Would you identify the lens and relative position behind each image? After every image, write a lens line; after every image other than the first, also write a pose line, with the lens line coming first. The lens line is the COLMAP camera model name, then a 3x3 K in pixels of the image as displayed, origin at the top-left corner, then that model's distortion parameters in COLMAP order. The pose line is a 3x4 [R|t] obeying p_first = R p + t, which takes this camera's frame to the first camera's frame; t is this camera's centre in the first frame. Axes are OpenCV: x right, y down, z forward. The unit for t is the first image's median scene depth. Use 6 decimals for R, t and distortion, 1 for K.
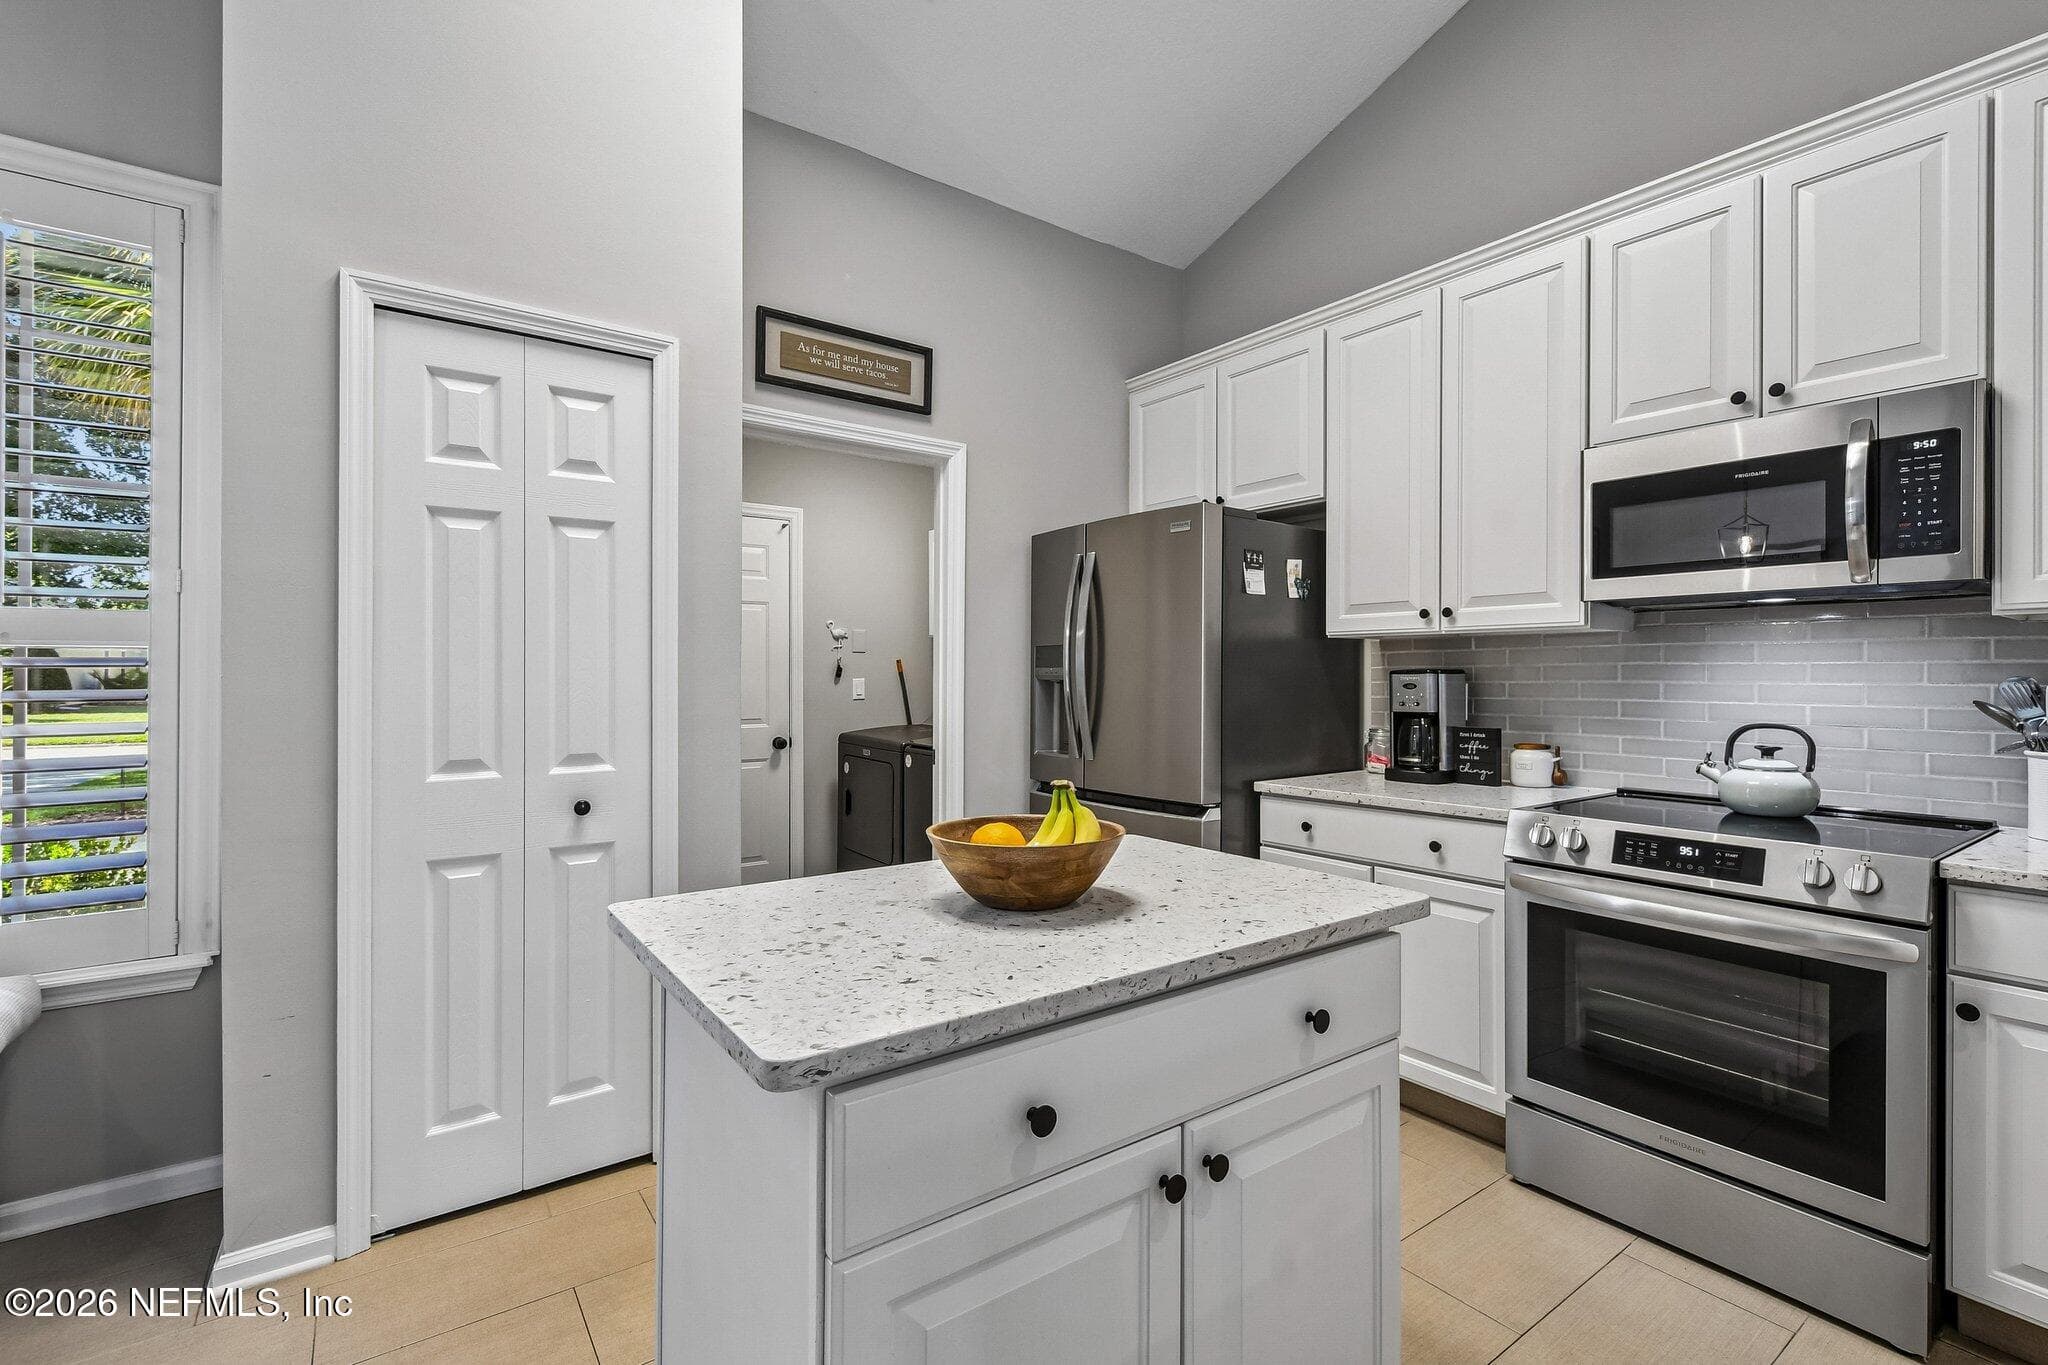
lens RADIAL K [[908.4, 0, 1062.6], [0, 908.4, 675.0], [0, 0, 1]] dist [0.004398, -0.004187]
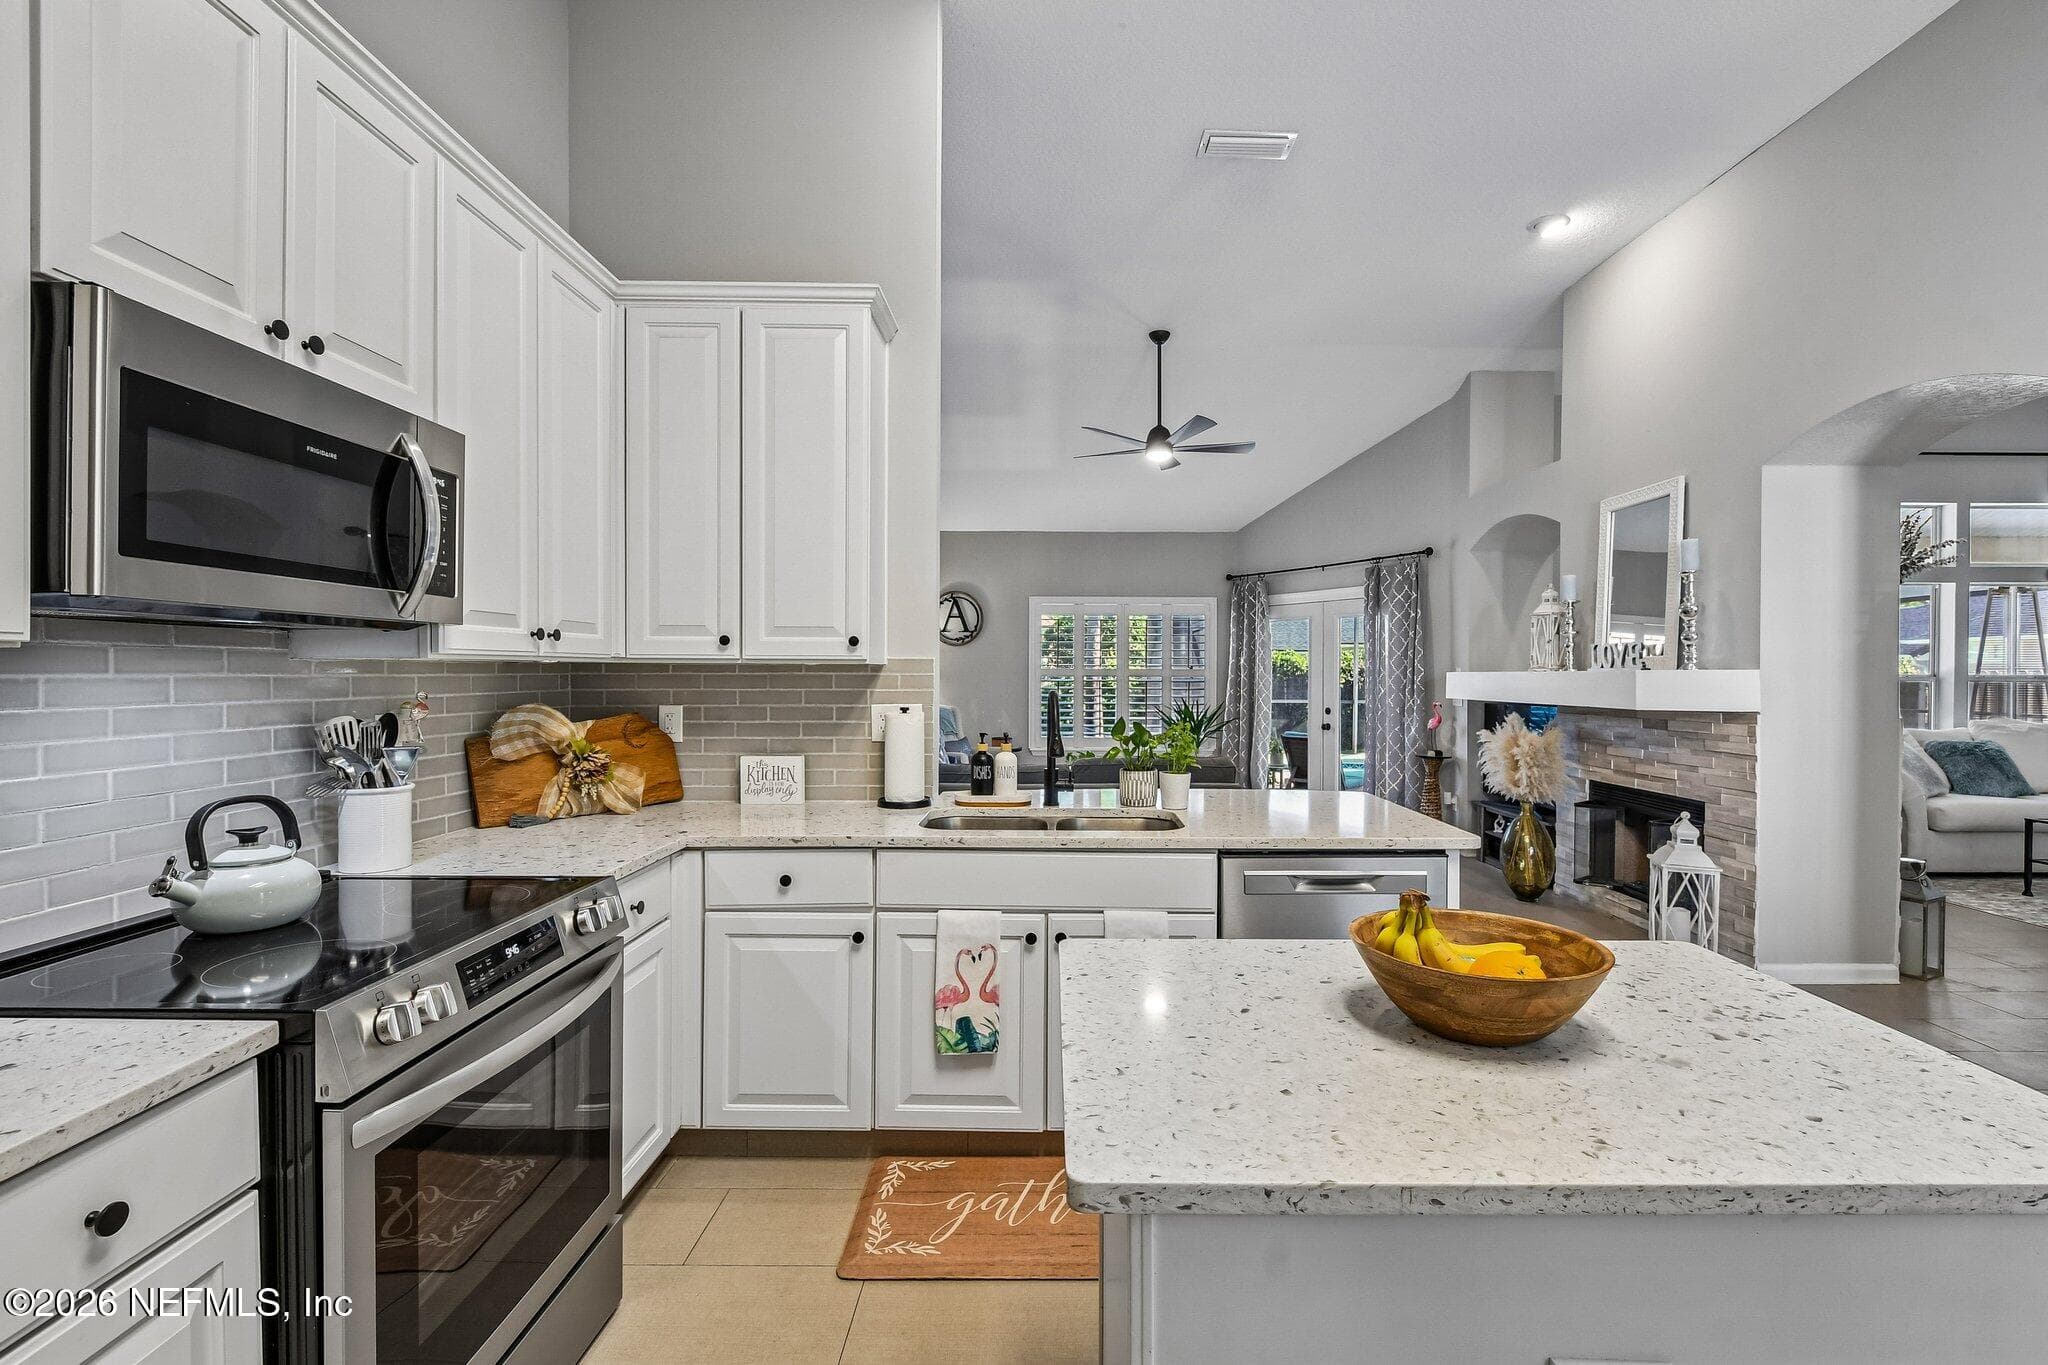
lens RADIAL K [[955.2, 0, 1014.6], [0, 955.2, 680.4], [0, 0, 1]] dist [0.002889, -0.002748]
pose [[-0.799378, -0.010914, 0.600729, -0.140892], [-0.004474, 0.999915, 0.012213, -0.047713], [-0.600811, 0.007076, -0.799360, 1.220484]]
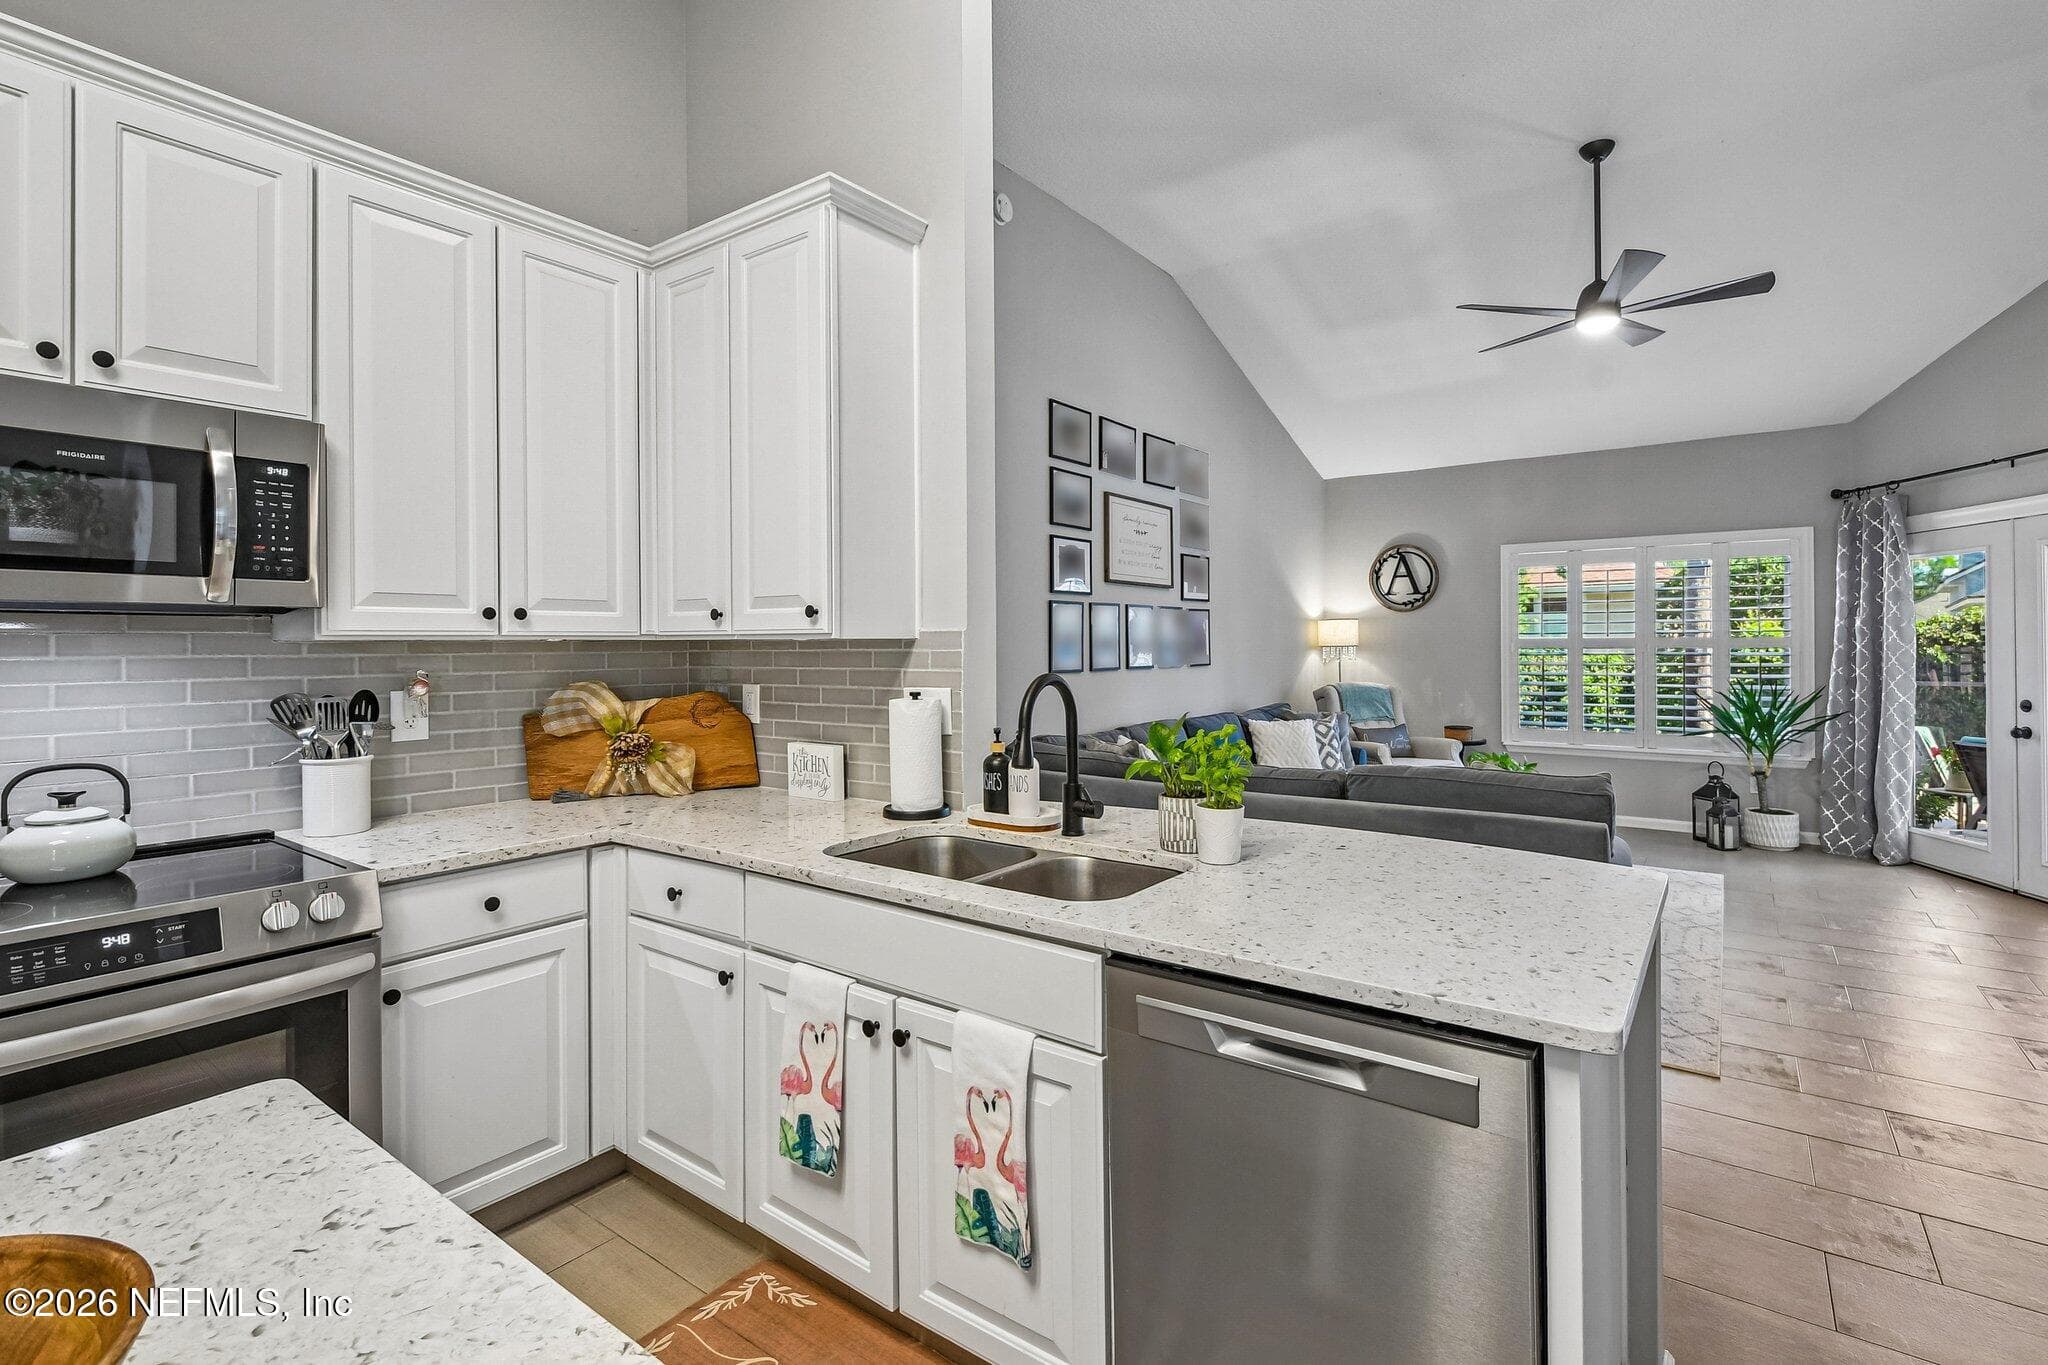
lens RADIAL K [[955.2, 0, 1033.9], [0, 955.2, 641.7], [0, 0, 1]] dist [0.002889, -0.002748]
pose [[-0.291308, 0.001425, 0.956628, -0.276325], [0.006278, 0.999980, 0.000422, -0.049024], [-0.956609, 0.006129, -0.291311, 0.423366]]
